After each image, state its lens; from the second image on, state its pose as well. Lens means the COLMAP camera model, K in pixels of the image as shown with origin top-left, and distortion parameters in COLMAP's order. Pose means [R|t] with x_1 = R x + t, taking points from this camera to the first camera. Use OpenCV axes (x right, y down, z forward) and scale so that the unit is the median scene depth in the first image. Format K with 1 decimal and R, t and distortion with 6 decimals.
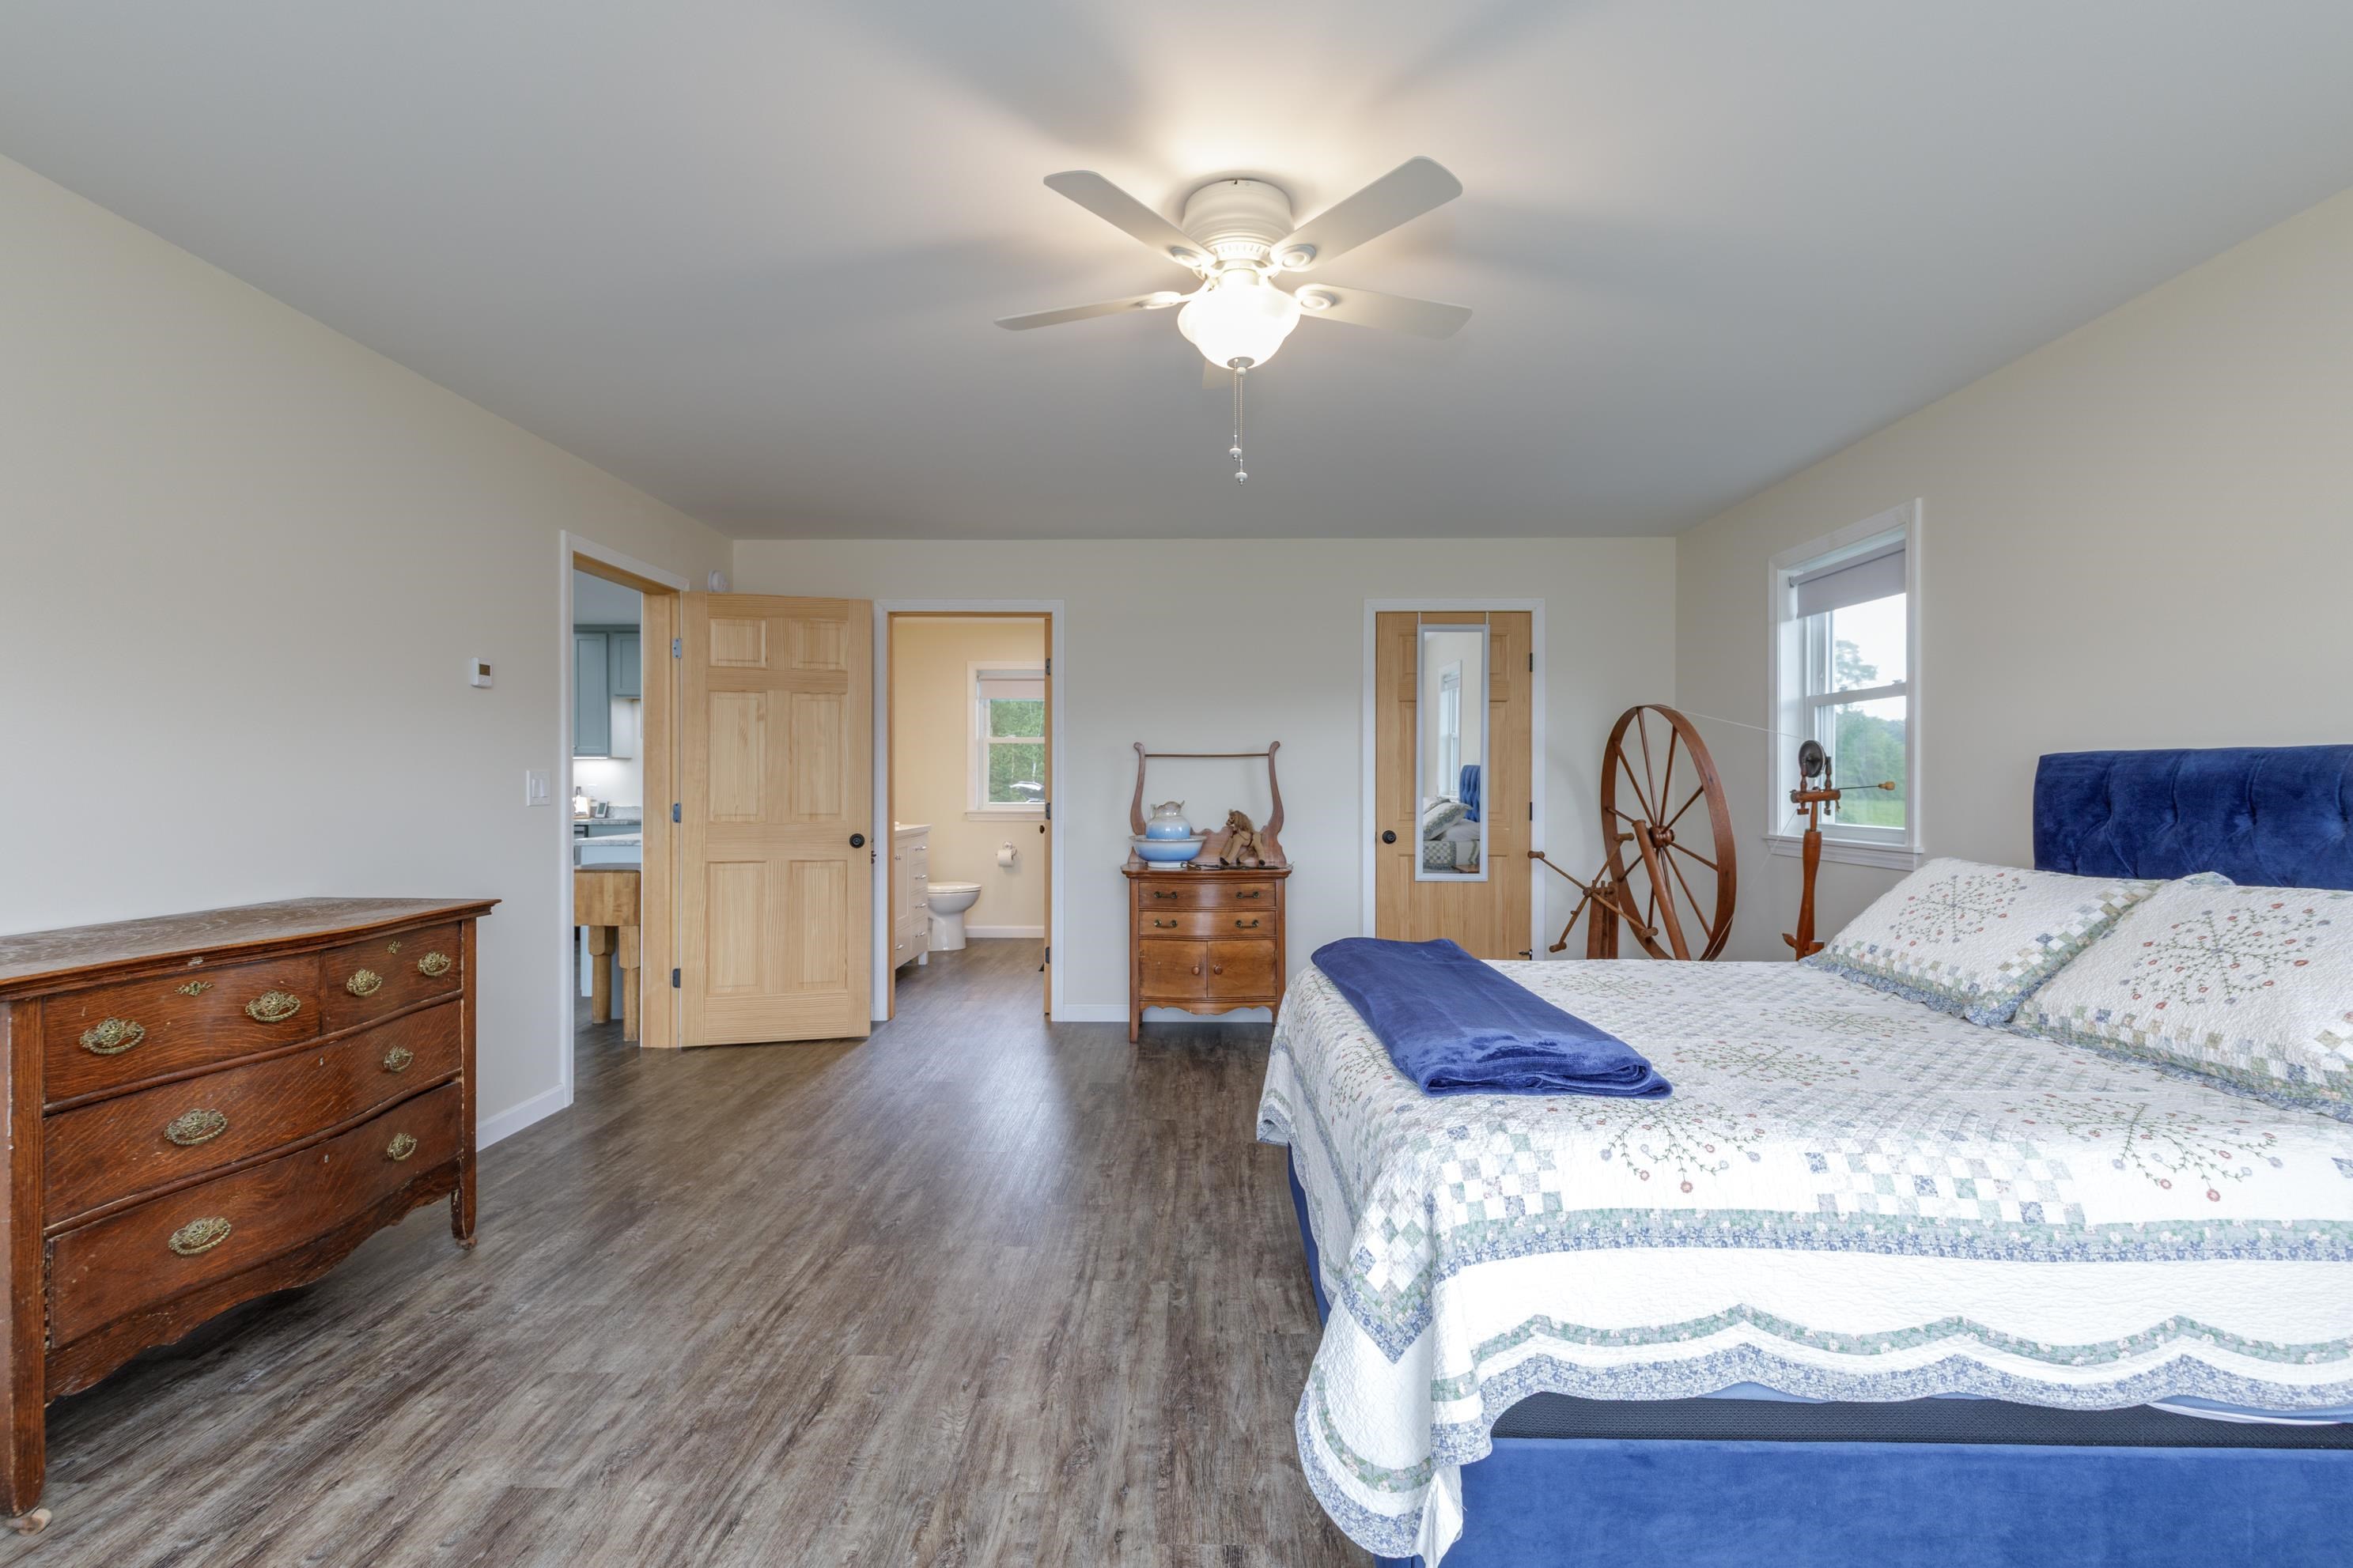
lens RADIAL K [[1049.8, 0, 1162.9], [0, 1049.8, 785.5], [0, 0, 1]] dist [-0.000151, -0.000033]
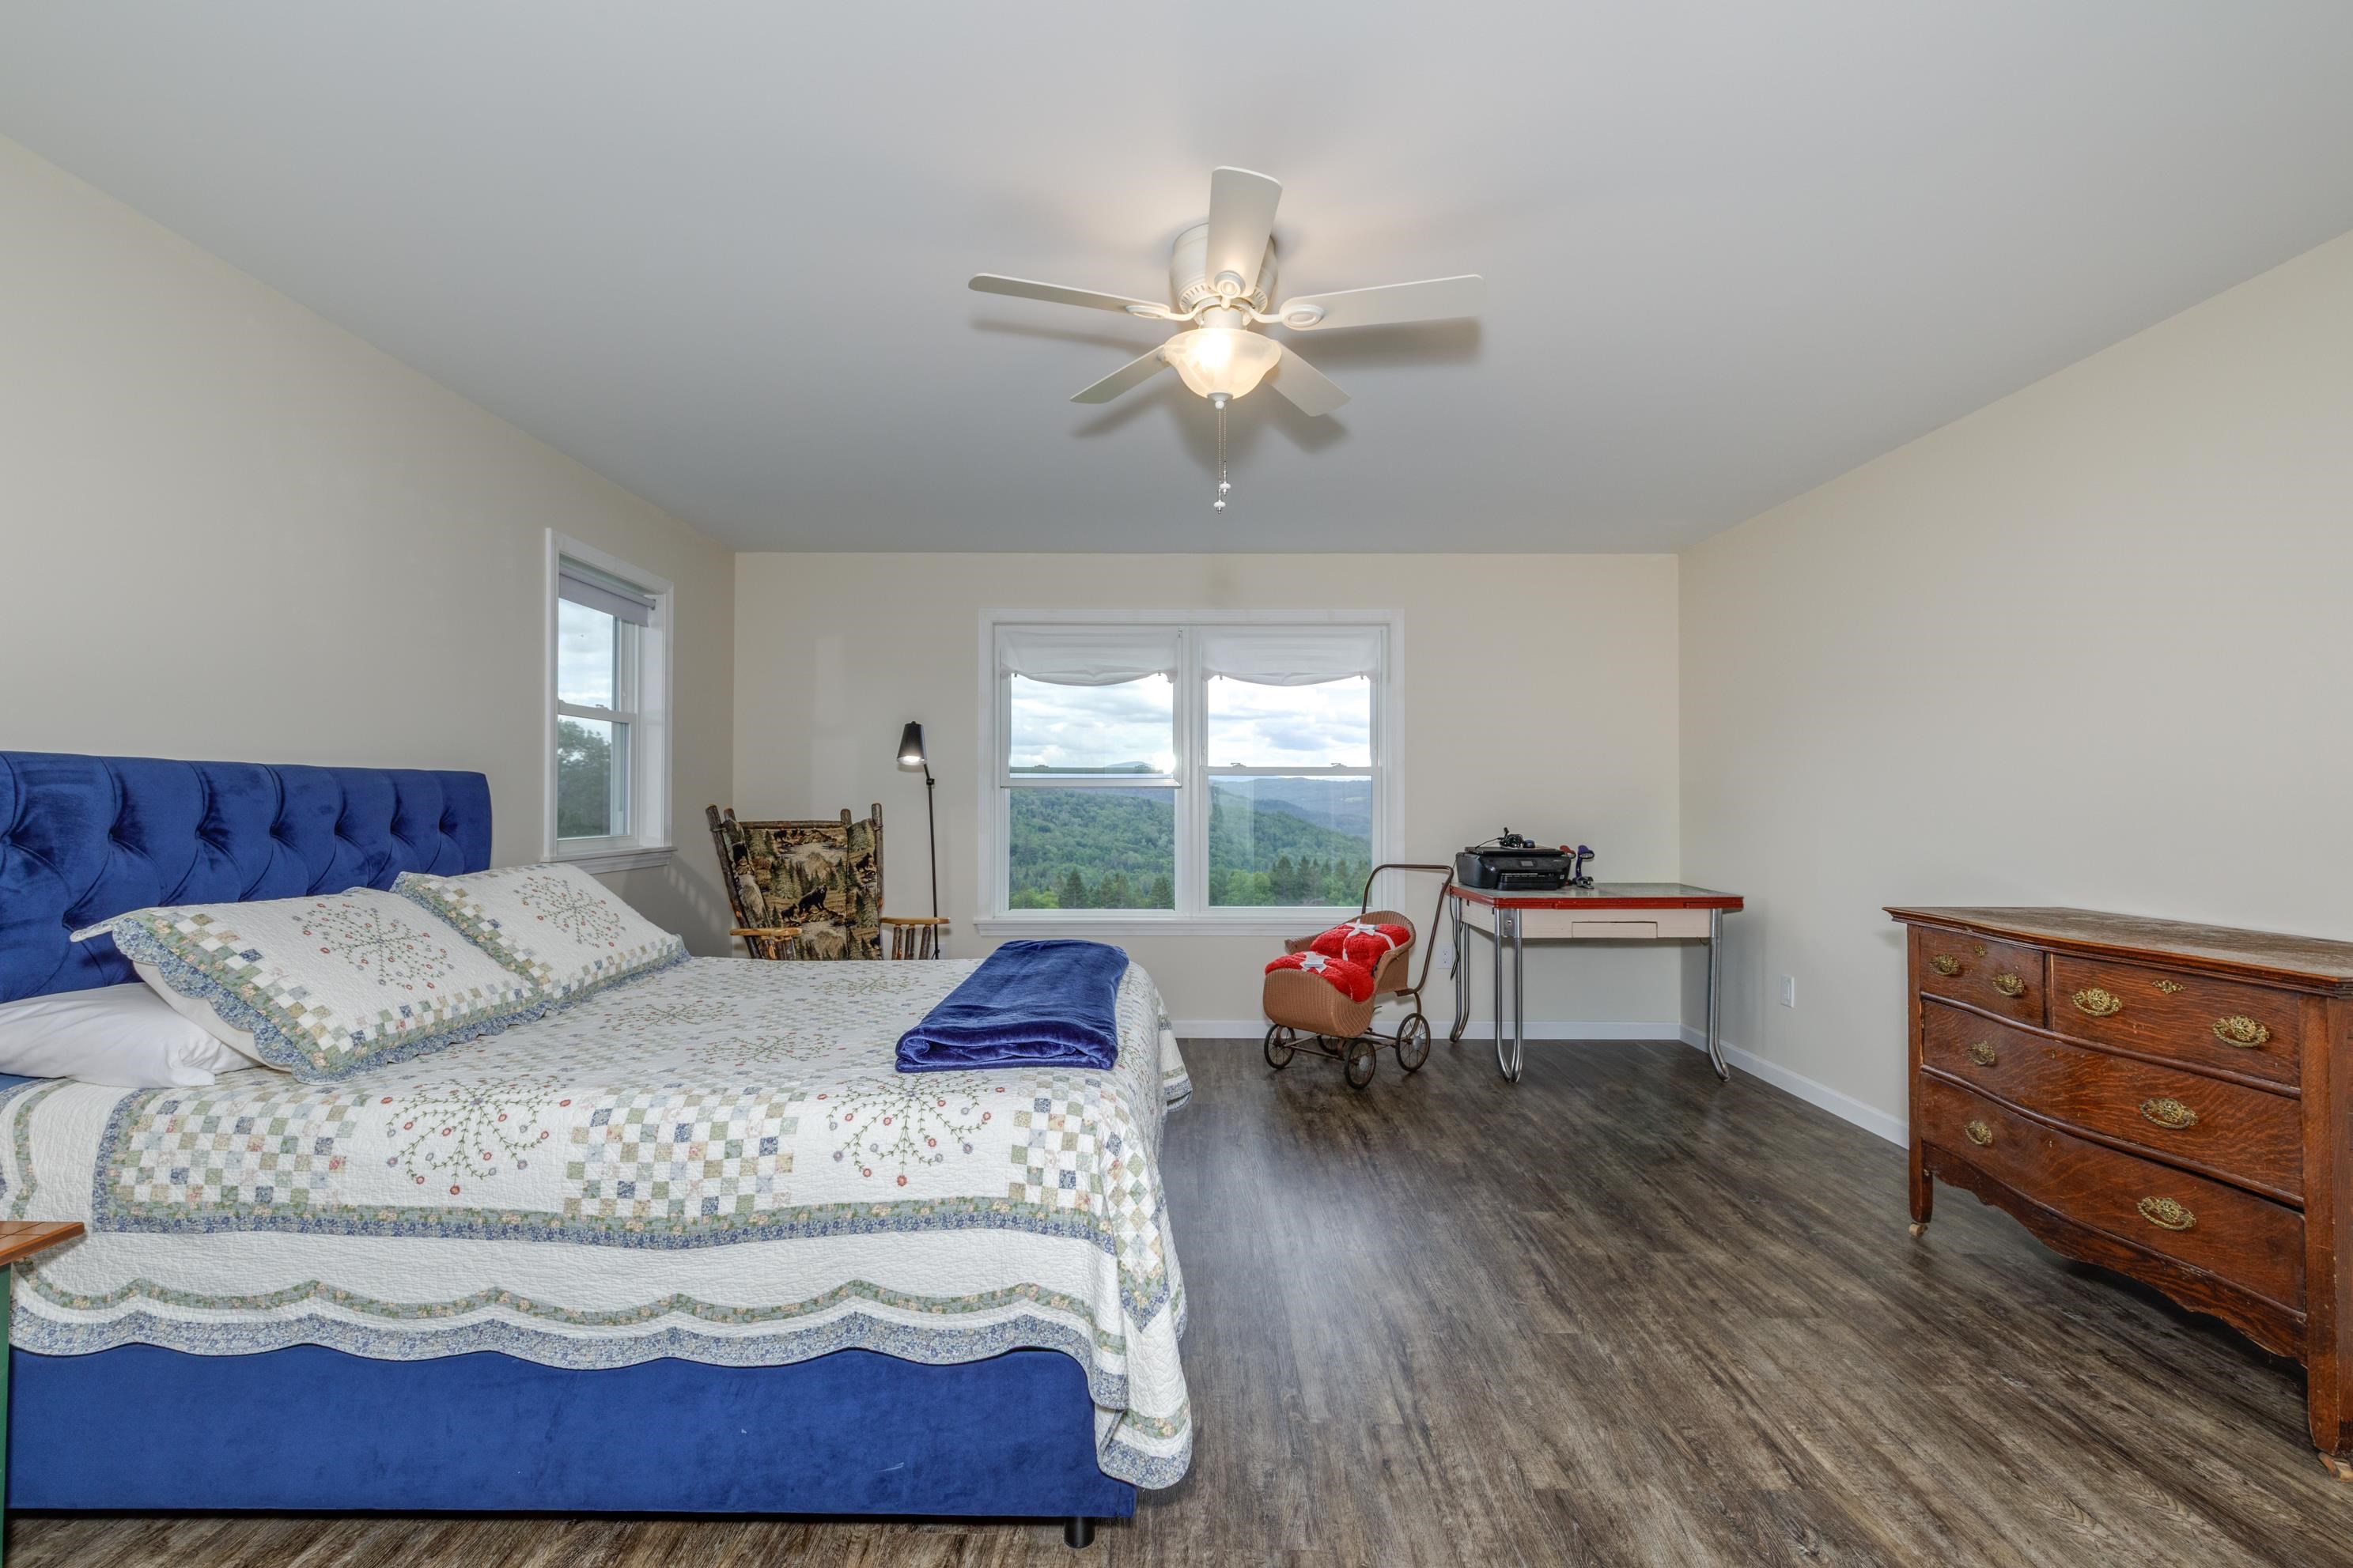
lens RADIAL K [[1143.2, 0, 1176.5], [0, 1143.2, 784.0], [0, 0, 1]] dist [0.003018, 0.000246]
pose [[-0.999393, -0.001569, -0.034799, 0.152909], [-0.001074, 0.999898, -0.014241, -0.003653], [0.034818, -0.014195, -0.999293, 2.067556]]
